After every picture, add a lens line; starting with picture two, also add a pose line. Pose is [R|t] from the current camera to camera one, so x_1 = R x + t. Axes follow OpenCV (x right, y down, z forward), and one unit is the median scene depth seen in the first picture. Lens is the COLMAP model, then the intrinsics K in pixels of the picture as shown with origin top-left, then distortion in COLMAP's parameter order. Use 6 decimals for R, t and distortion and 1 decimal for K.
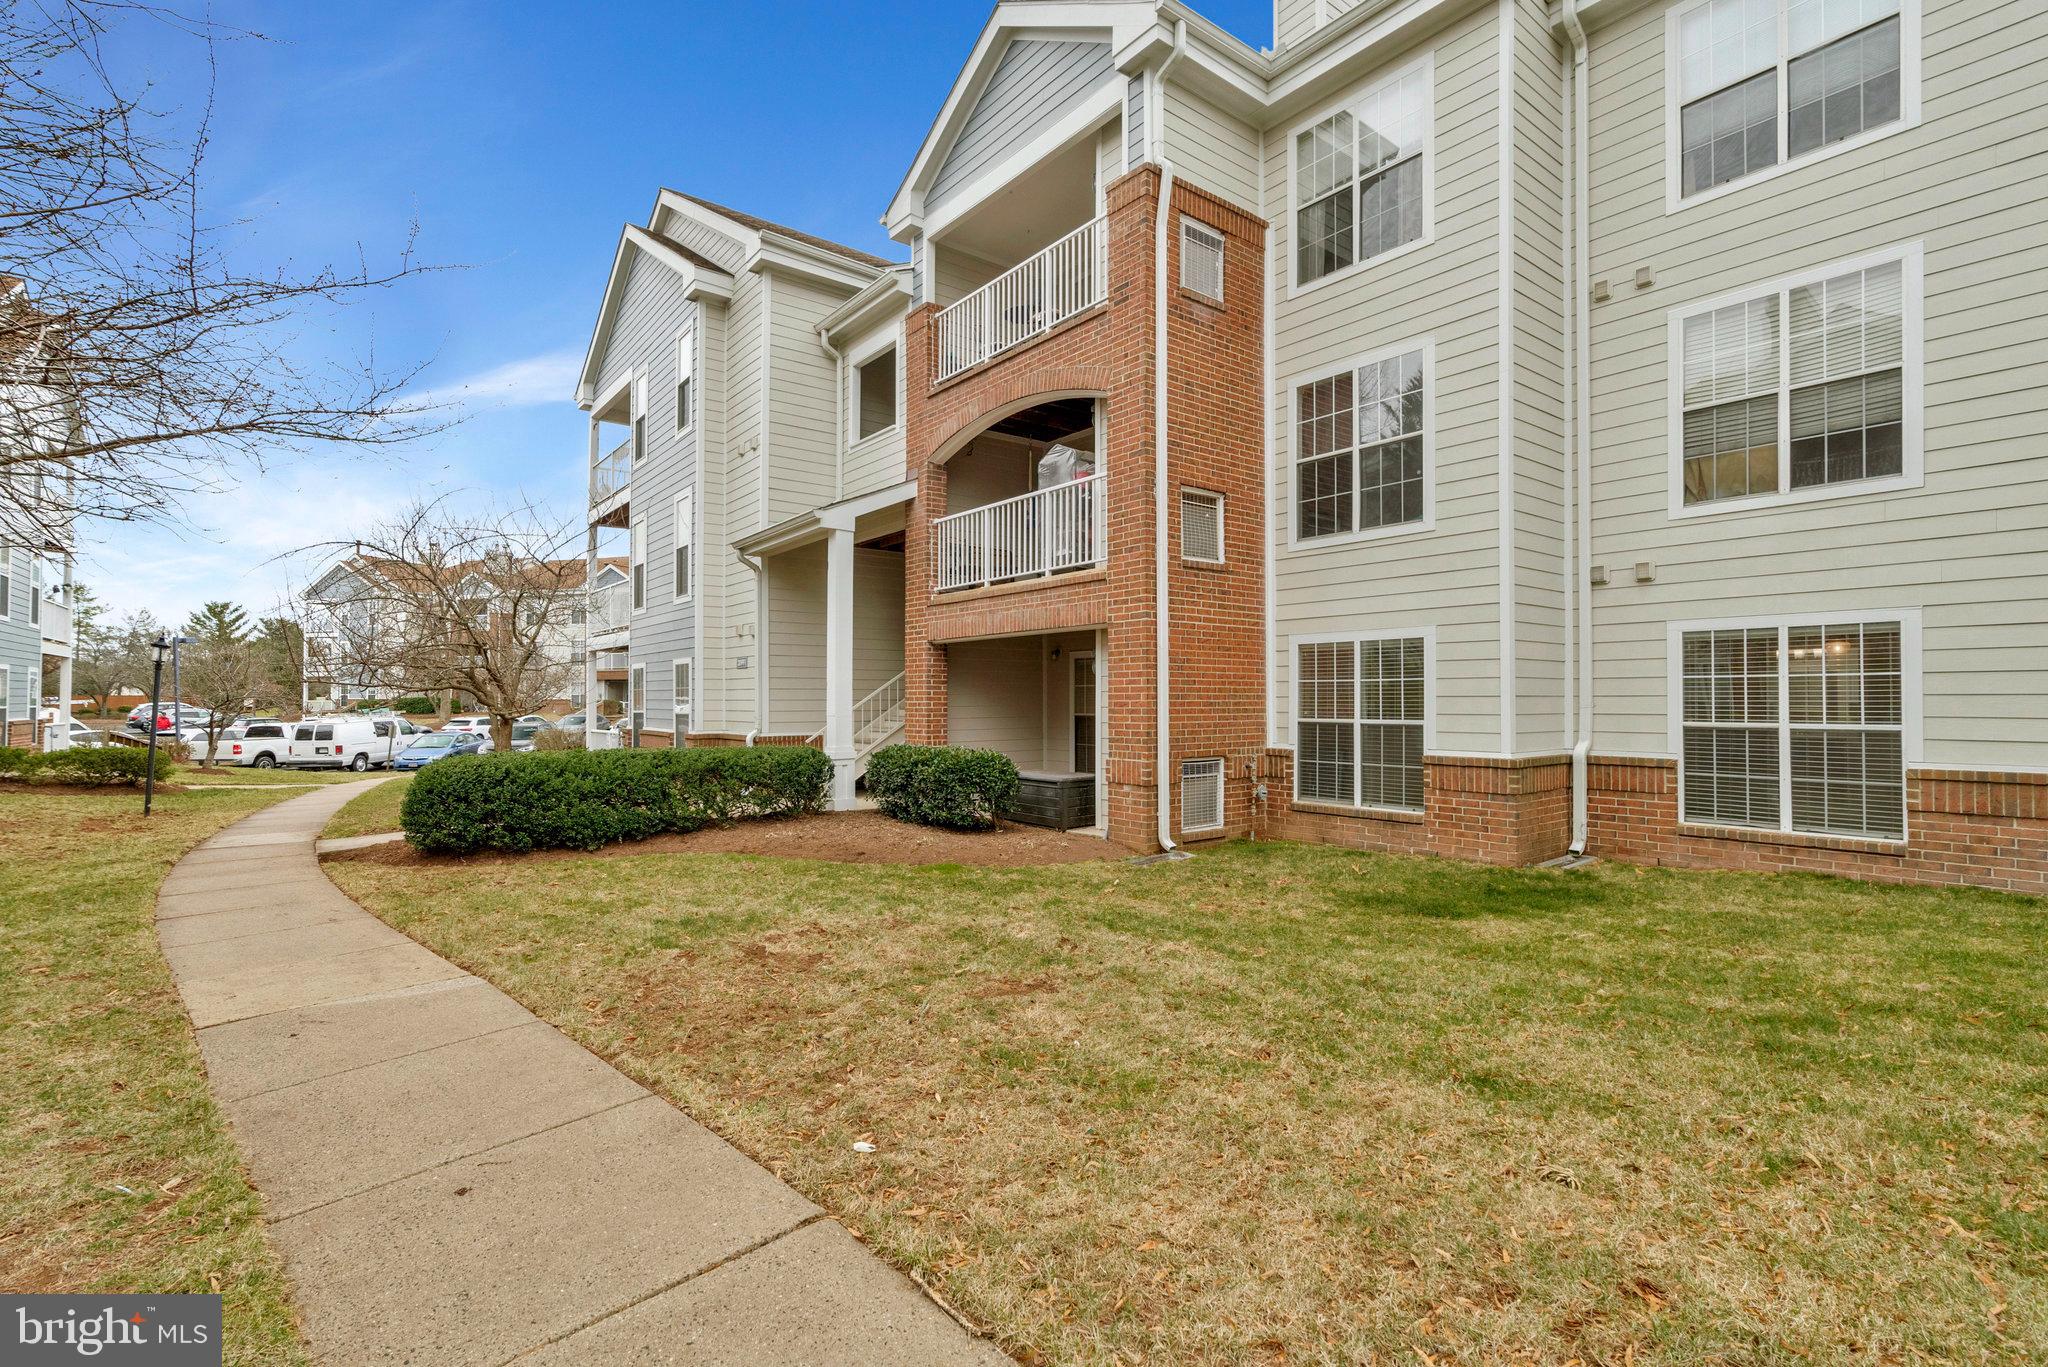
lens RADIAL K [[937.7, 0, 1029.8], [0, 937.7, 692.8], [0, 0, 1]] dist [-0.015270, 0.004774]
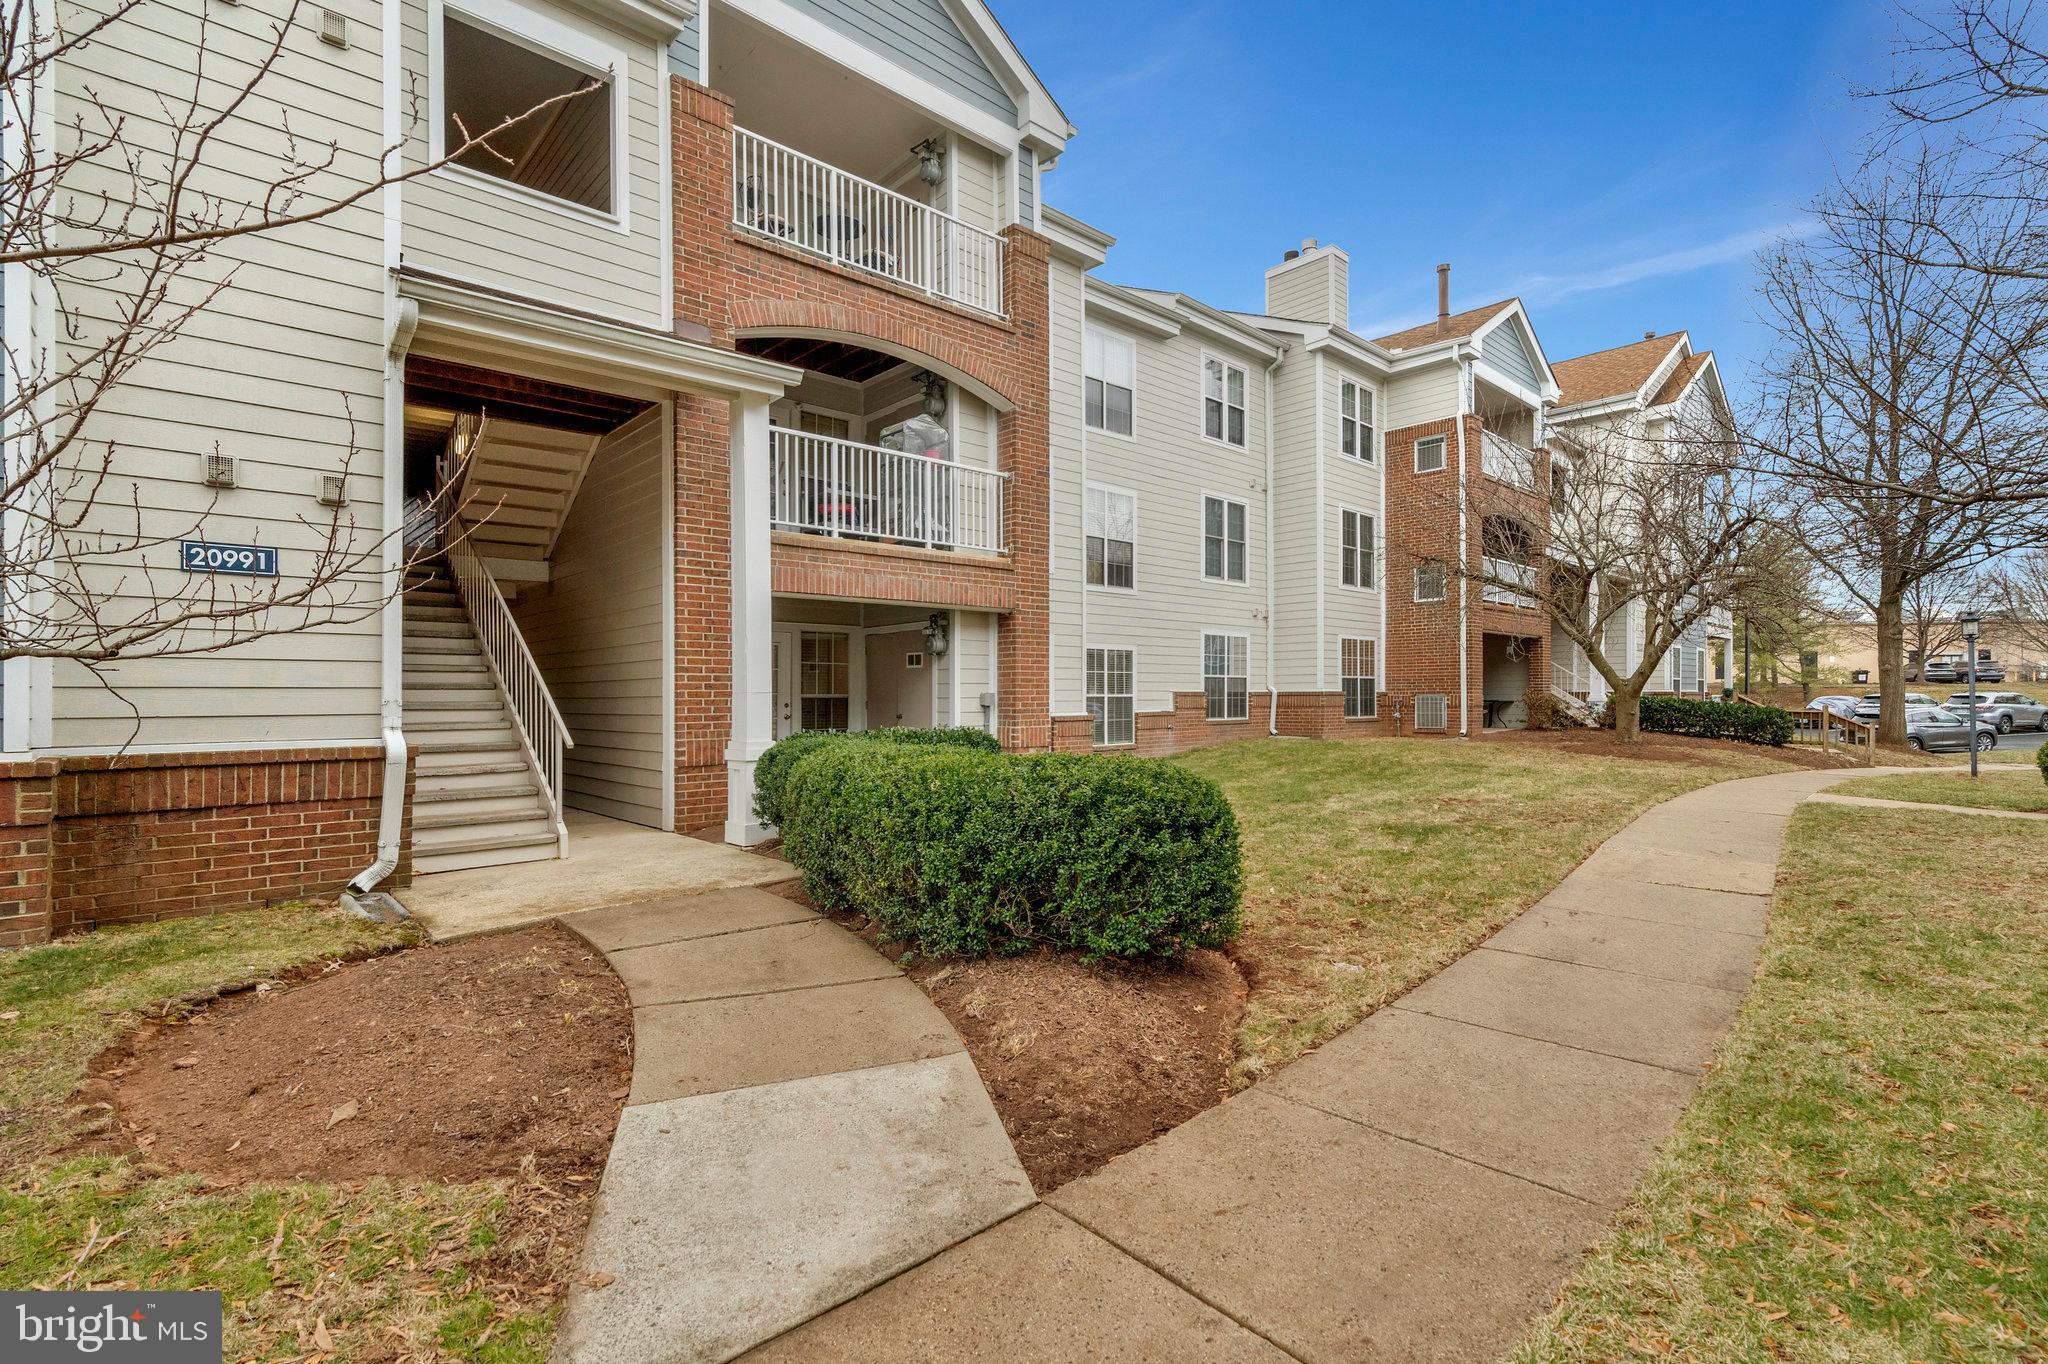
lens RADIAL K [[937.7, 0, 1030.2], [0, 937.7, 690.7], [0, 0, 1]] dist [-0.015270, 0.004774]
pose [[-0.082319, 0.006247, 0.996586, -0.974597], [-0.003258, 0.999973, -0.006537, 0.027279], [-0.996601, -0.003785, -0.082296, 1.008214]]
